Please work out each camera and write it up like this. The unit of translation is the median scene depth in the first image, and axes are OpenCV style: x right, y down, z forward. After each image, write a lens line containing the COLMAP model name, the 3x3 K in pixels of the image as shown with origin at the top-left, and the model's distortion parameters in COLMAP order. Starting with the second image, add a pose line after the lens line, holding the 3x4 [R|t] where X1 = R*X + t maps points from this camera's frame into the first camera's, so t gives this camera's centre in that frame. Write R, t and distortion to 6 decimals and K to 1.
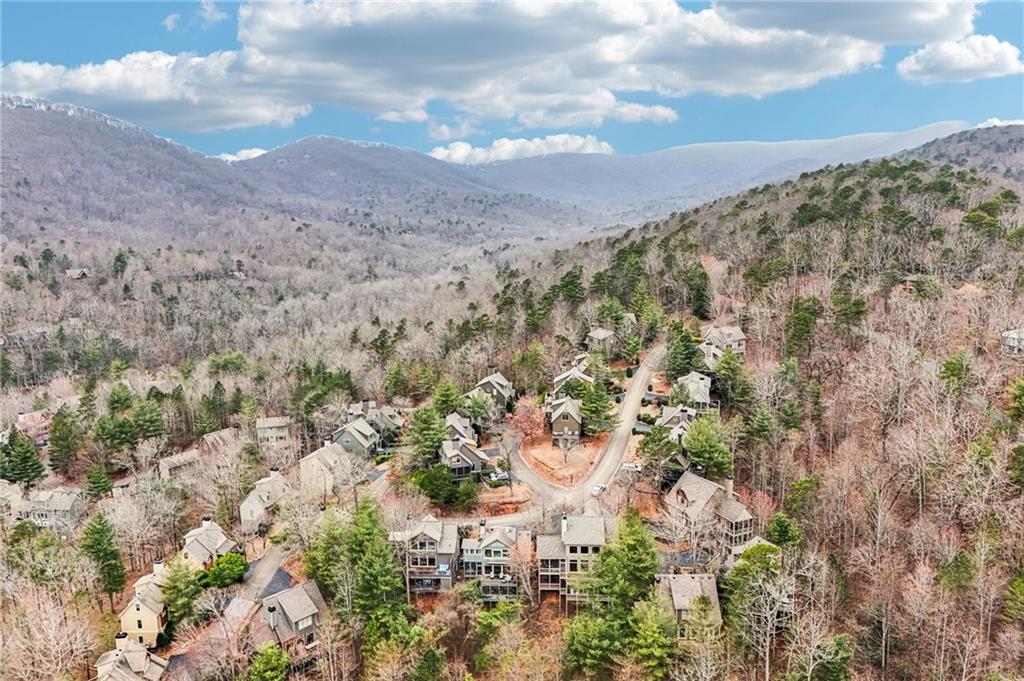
lens RADIAL K [[782.2, 0, 519.2], [0, 782.2, 333.1], [0, 0, 1]] dist [0.060404, -0.003687]
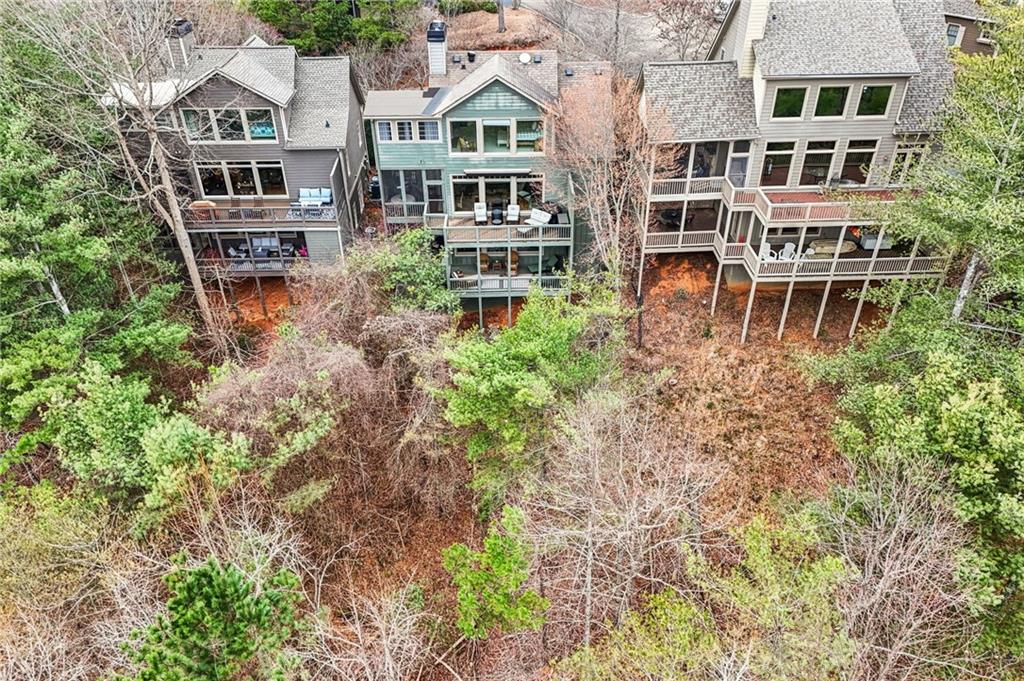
lens RADIAL K [[782.2, 0, 519.2], [0, 782.2, 333.1], [0, 0, 1]] dist [0.060404, -0.003687]
pose [[0.995926, -0.047209, 0.076835, -0.045255], [0.014409, 0.924382, 0.381196, 0.242079], [-0.089021, -0.378536, 0.921296, 0.725755]]
